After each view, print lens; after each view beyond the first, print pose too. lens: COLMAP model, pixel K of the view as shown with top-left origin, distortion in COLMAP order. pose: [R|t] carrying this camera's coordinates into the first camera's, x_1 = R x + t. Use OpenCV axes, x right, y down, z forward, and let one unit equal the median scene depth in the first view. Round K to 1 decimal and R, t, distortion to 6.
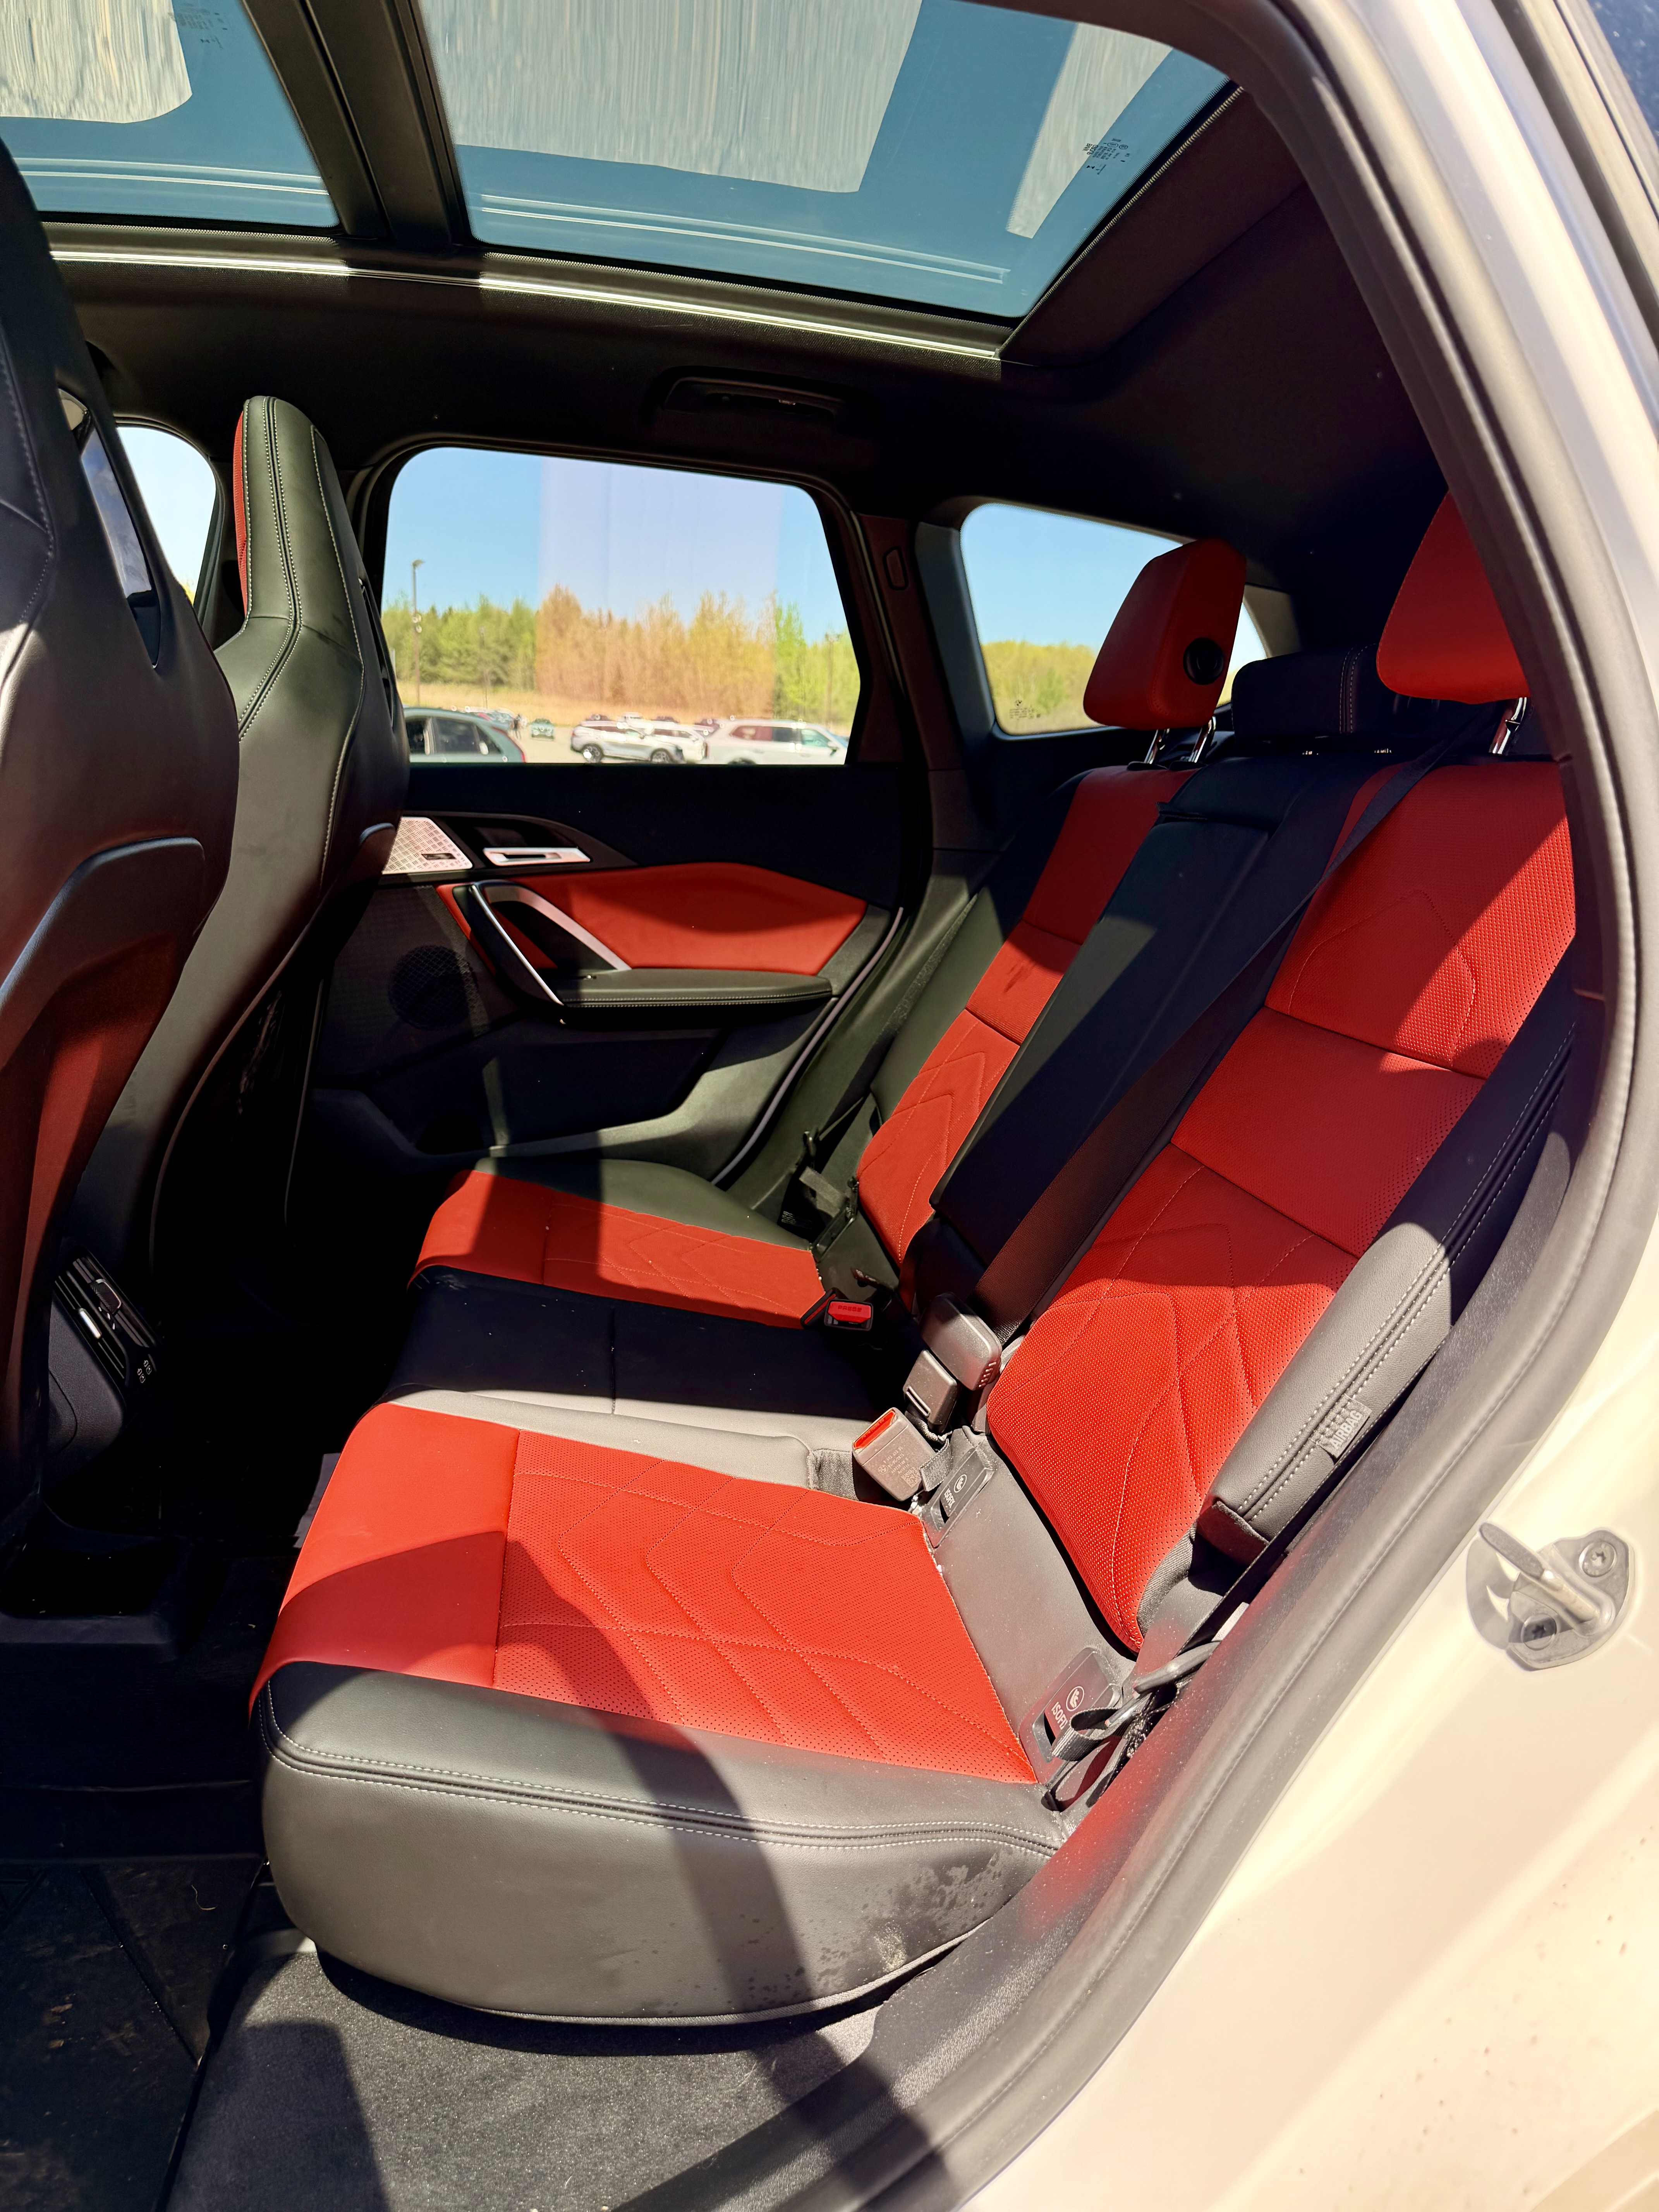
lens RADIAL K [[1558.8, 0, 829.6], [0, 1558.8, 1102.1], [0, 0, 1]] dist [0.013091, -0.019989]
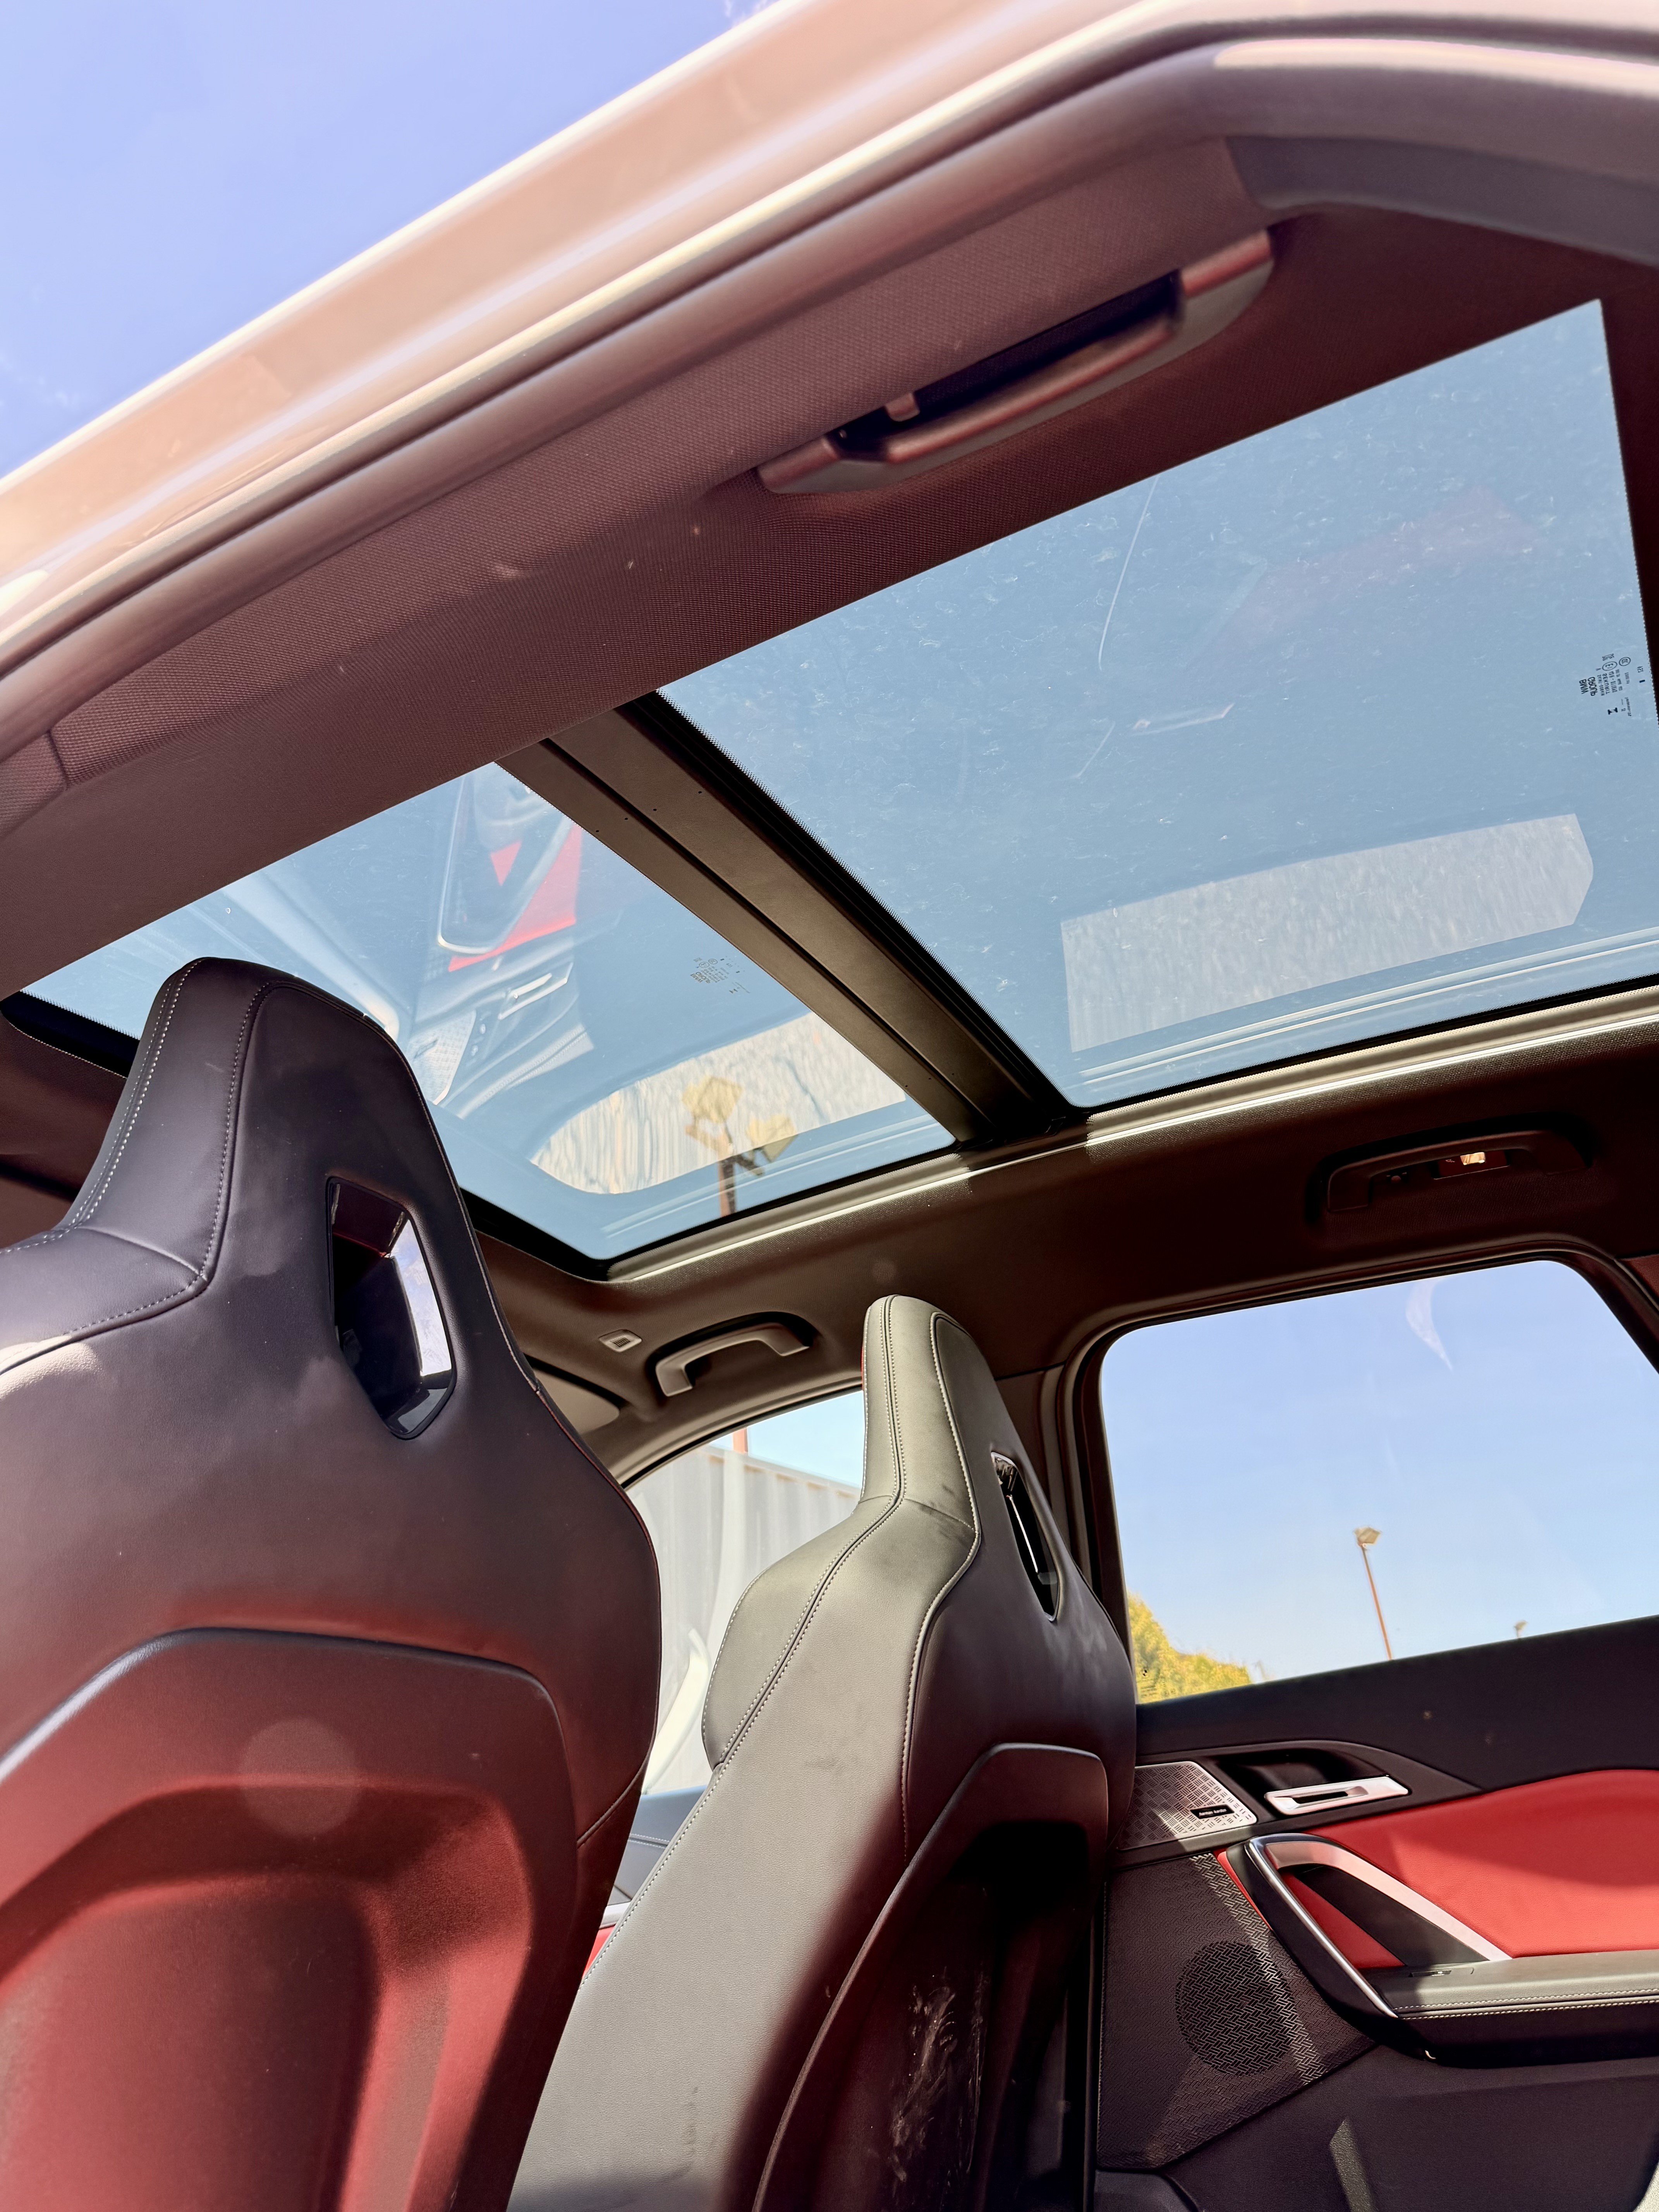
lens RADIAL K [[1558.8, 0, 829.6], [0, 1558.8, 1102.1], [0, 0, 1]] dist [0.013091, -0.019989]
pose [[0.786775, -0.359709, -0.501592, 0.116897], [-0.030723, 0.788808, -0.613872, 0.047646], [0.616475, 0.498390, 0.609563, 0.228909]]
